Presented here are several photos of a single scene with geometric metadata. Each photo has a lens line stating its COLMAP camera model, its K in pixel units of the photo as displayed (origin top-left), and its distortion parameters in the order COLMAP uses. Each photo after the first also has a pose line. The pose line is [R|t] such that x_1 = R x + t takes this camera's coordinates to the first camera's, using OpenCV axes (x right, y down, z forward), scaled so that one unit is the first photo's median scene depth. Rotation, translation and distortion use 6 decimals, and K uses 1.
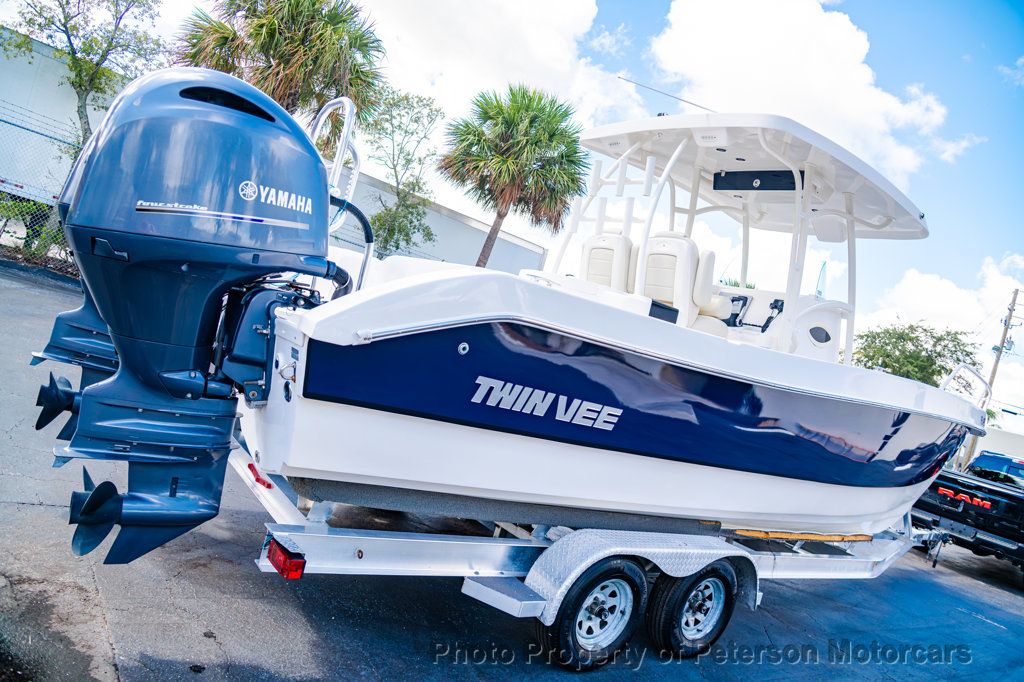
lens RADIAL K [[709.1, 0, 512.0], [0, 709.1, 341.0], [0, 0, 1]] dist [-0.121346, 0.074692]
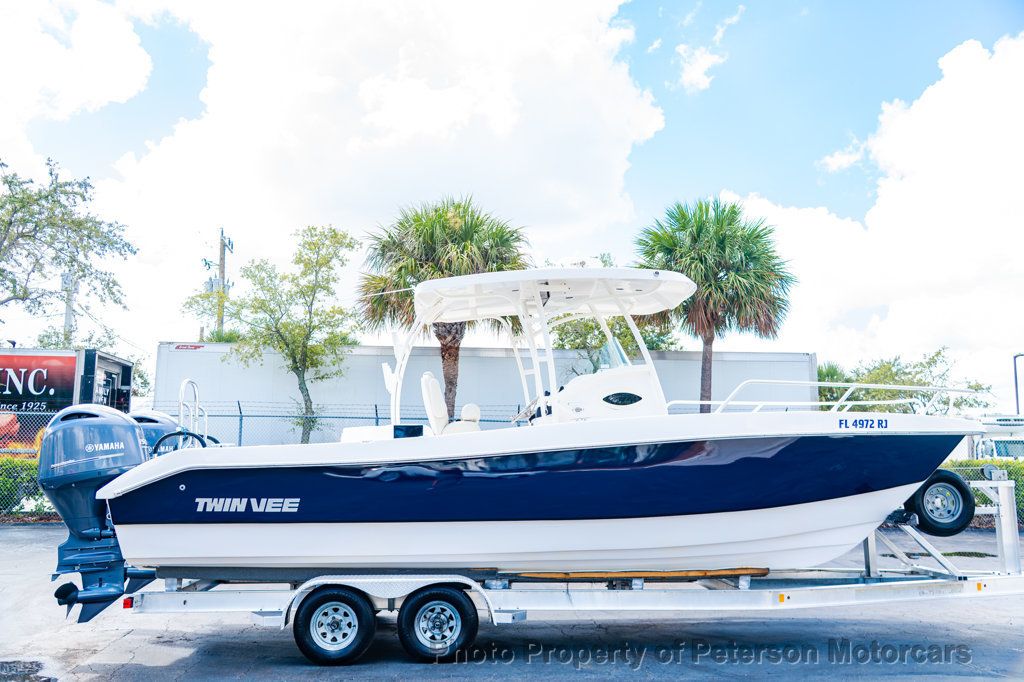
lens RADIAL K [[968.4, 0, 512.0], [0, 968.4, 341.0], [0, 0, 1]] dist [0.051179, 0.010003]
pose [[0.791003, -0.338596, -0.509575, 1.817245], [0.219314, 0.934467, -0.280486, 0.491772], [0.571153, 0.110109, 0.813425, -0.679668]]
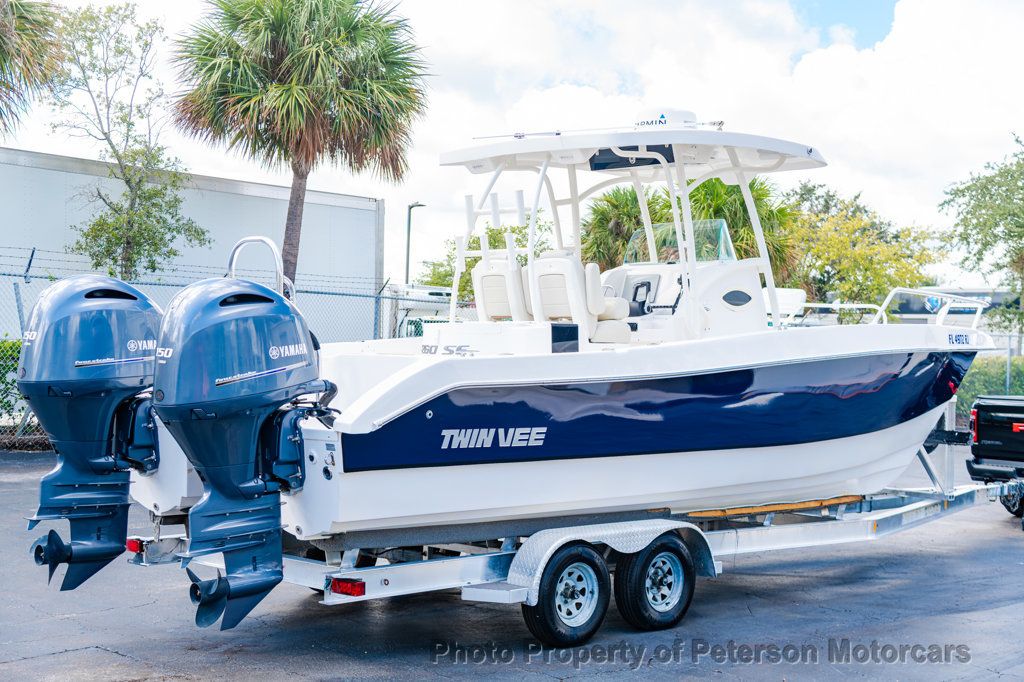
lens RADIAL K [[1522.0, 0, 512.0], [0, 1522.0, 341.0], [0, 0, 1]] dist [0.325872, 0.007214]
pose [[0.960371, -0.249781, 0.123684, -0.194090], [0.248030, 0.968300, 0.029614, -0.142159], [-0.127160, 0.002237, 0.991880, -1.626815]]
